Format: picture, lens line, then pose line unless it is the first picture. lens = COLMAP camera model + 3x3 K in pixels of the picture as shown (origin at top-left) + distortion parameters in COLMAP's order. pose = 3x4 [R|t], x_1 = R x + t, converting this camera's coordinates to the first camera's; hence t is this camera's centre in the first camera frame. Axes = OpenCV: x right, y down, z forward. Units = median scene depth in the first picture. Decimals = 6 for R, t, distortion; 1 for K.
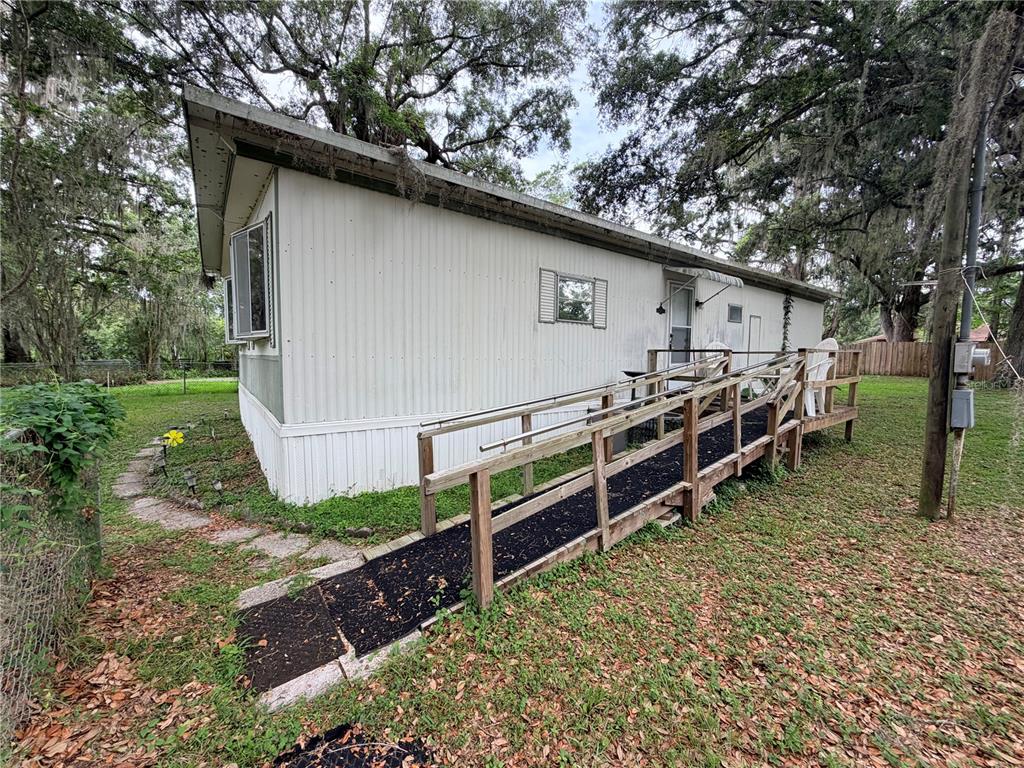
lens RADIAL K [[406.2, 0, 513.1], [0, 406.2, 386.8], [0, 0, 1]] dist [-0.000592, 0.000204]
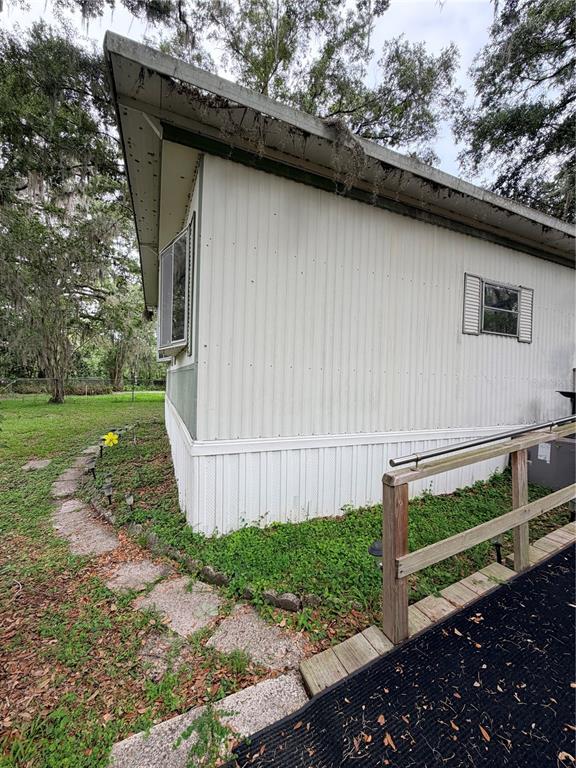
lens RADIAL K [[304.7, 0, 287.5], [0, 304.7, 384.6], [0, 0, 1]] dist [-0.000592, 0.000204]
pose [[0.973970, 0.018351, -0.225931, -0.186783], [-0.031744, 0.997938, -0.055788, 0.001822], [0.224442, 0.061508, 0.972544, 0.329595]]
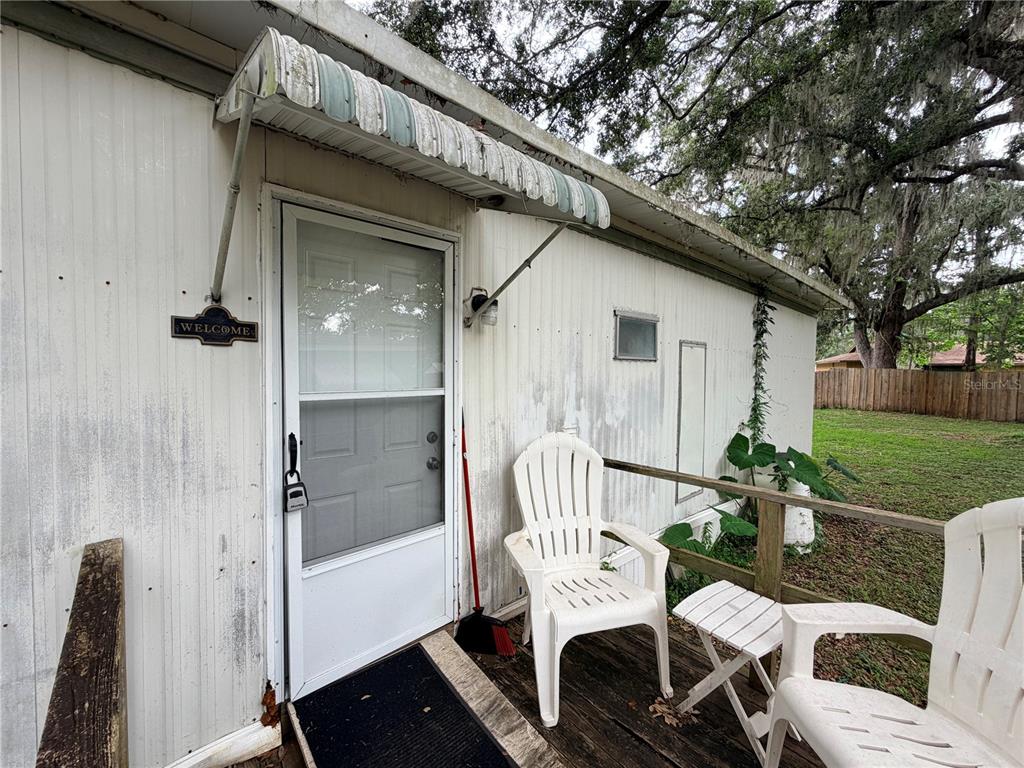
lens RADIAL K [[406.2, 0, 512.3], [0, 406.2, 385.5], [0, 0, 1]] dist [-0.000592, 0.000204]
pose [[0.997012, -0.003708, 0.077156, 0.717754], [0.006806, 0.999179, -0.039934, -0.216224], [-0.076945, 0.040340, 0.996219, 1.137486]]
